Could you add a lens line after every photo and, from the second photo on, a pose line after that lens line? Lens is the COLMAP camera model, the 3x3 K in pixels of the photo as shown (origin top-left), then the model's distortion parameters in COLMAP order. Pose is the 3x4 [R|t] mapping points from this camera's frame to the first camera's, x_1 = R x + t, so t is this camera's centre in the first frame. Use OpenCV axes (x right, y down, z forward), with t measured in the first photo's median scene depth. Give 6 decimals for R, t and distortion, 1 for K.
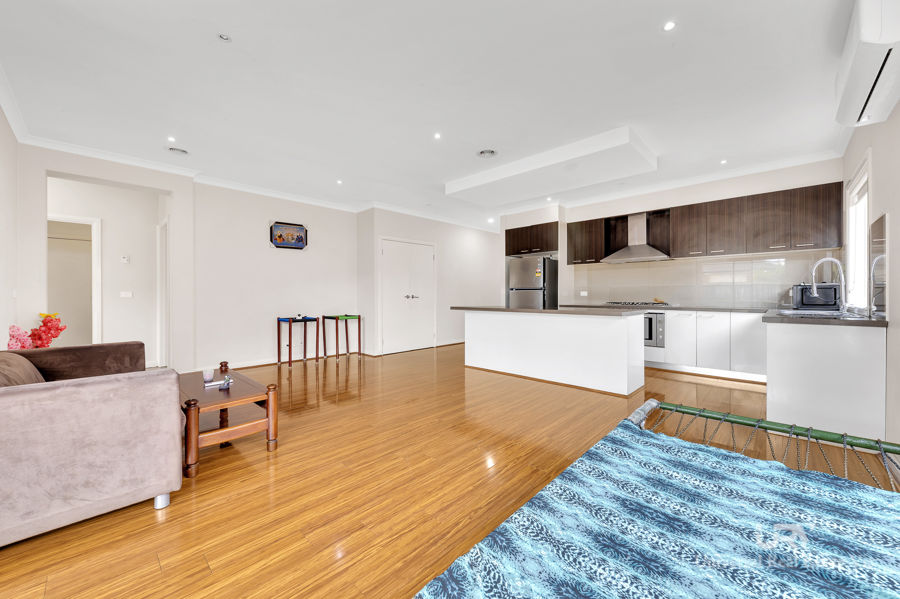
lens RADIAL K [[340.6, 0, 448.5], [0, 340.6, 296.0], [0, 0, 1]] dist [-0.000066, -0.000025]
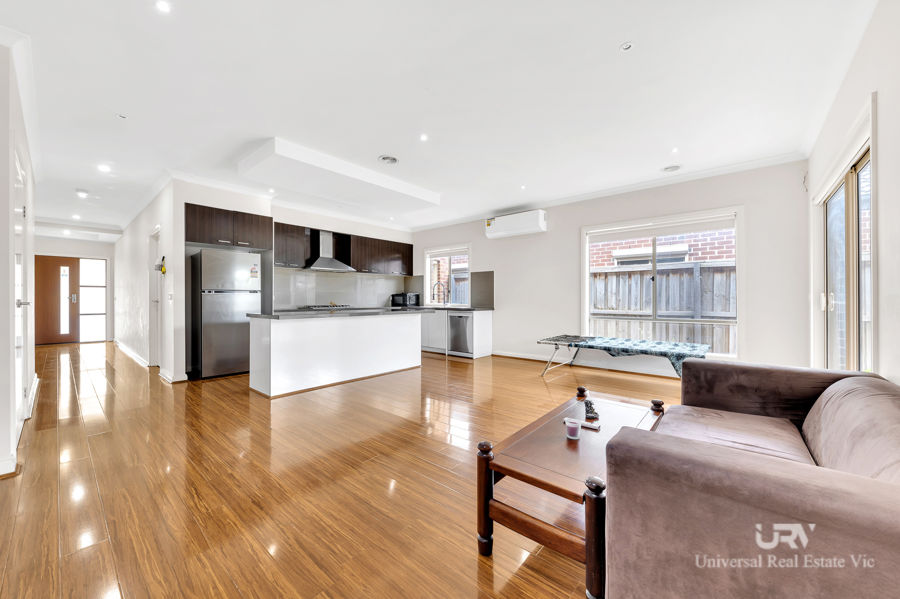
lens RADIAL K [[342.2, 0, 451.5], [0, 342.2, 298.7], [0, 0, 1]] dist [0.002672, -0.000104]
pose [[-0.058240, 0.003693, 0.998296, -0.653822], [0.002392, 0.999991, -0.003560, 0.000335], [-0.998300, 0.002181, -0.058248, 0.617415]]
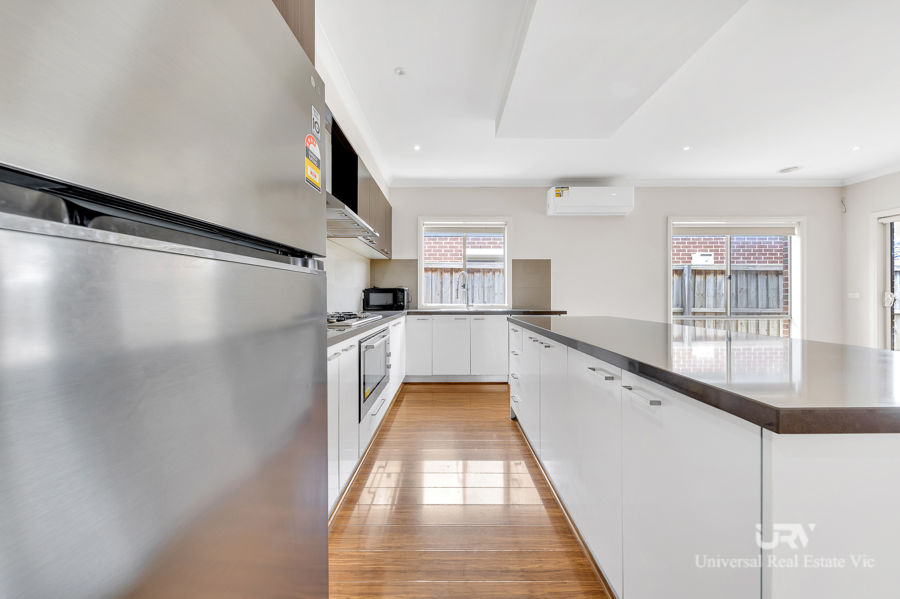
lens RADIAL K [[340.6, 0, 454.2], [0, 340.6, 295.0], [0, 0, 1]] dist [-0.000066, -0.000025]
pose [[-0.706957, 0.011199, 0.707168, 0.084520], [0.005150, 0.999930, -0.010687, -0.000539], [-0.707238, -0.003913, -0.706965, 1.193076]]
